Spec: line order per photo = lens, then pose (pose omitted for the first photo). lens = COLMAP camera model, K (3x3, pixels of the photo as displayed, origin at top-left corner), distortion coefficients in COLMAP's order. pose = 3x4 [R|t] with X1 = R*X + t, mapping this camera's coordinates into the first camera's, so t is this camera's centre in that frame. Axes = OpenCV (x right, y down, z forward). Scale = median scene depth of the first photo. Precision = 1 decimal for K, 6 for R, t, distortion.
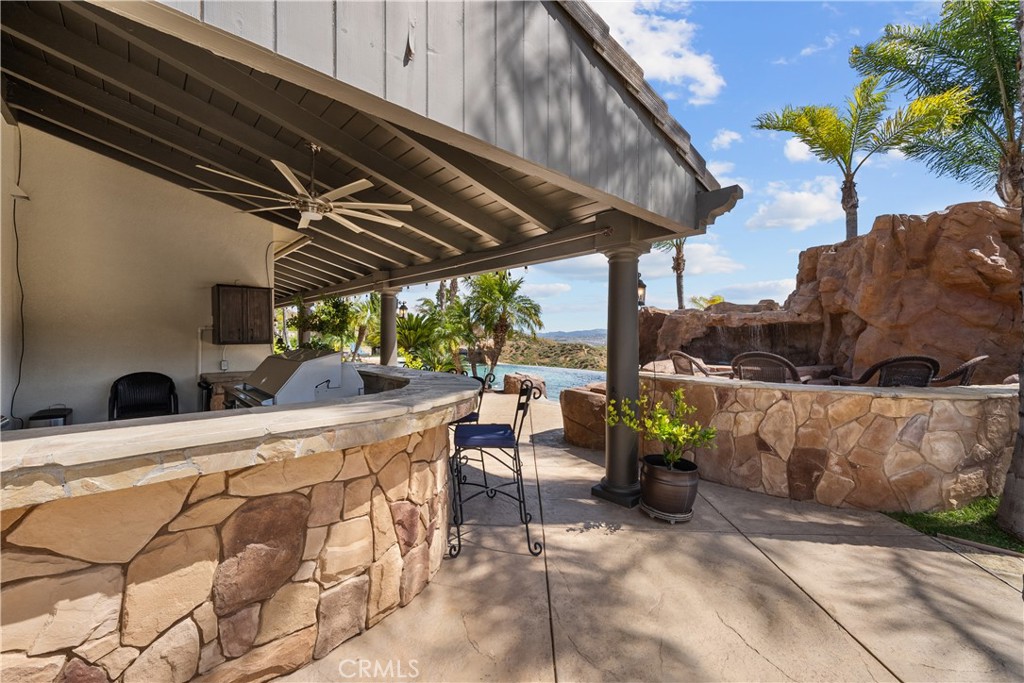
lens RADIAL K [[408.6, 0, 515.1], [0, 408.6, 340.1], [0, 0, 1]] dist [0.004783, 0.000353]
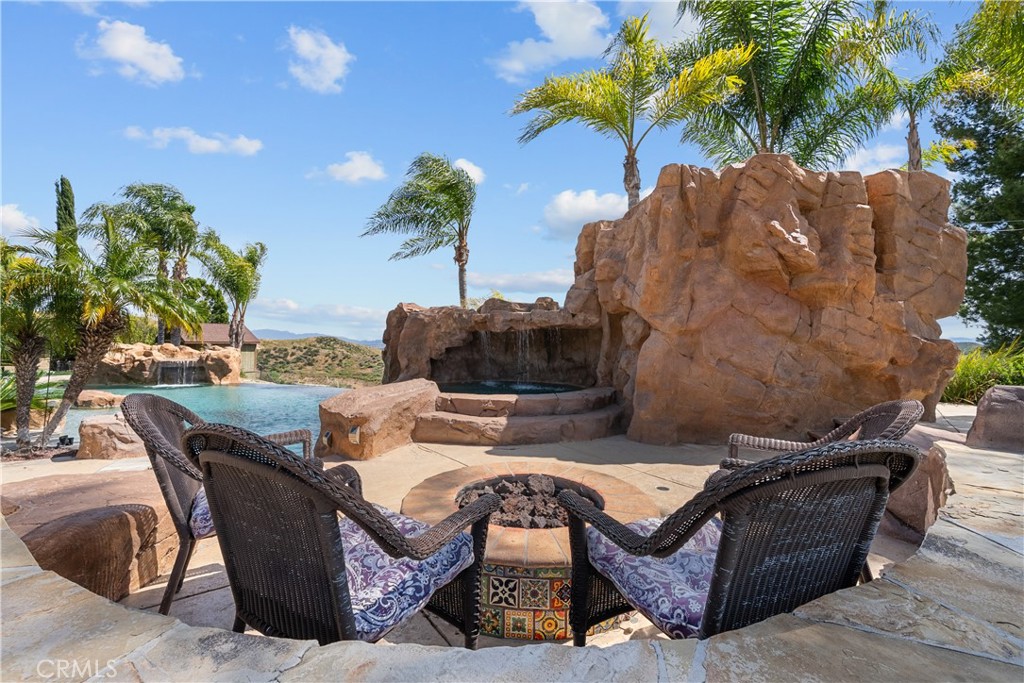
lens RADIAL K [[408.6, 0, 515.1], [0, 408.6, 340.1], [0, 0, 1]] dist [0.004783, 0.000353]
pose [[0.922053, 0.010874, 0.386910, 0.395752], [-0.002863, 0.999770, -0.021278, -0.004847], [-0.387052, 0.018512, 0.921872, 0.471309]]
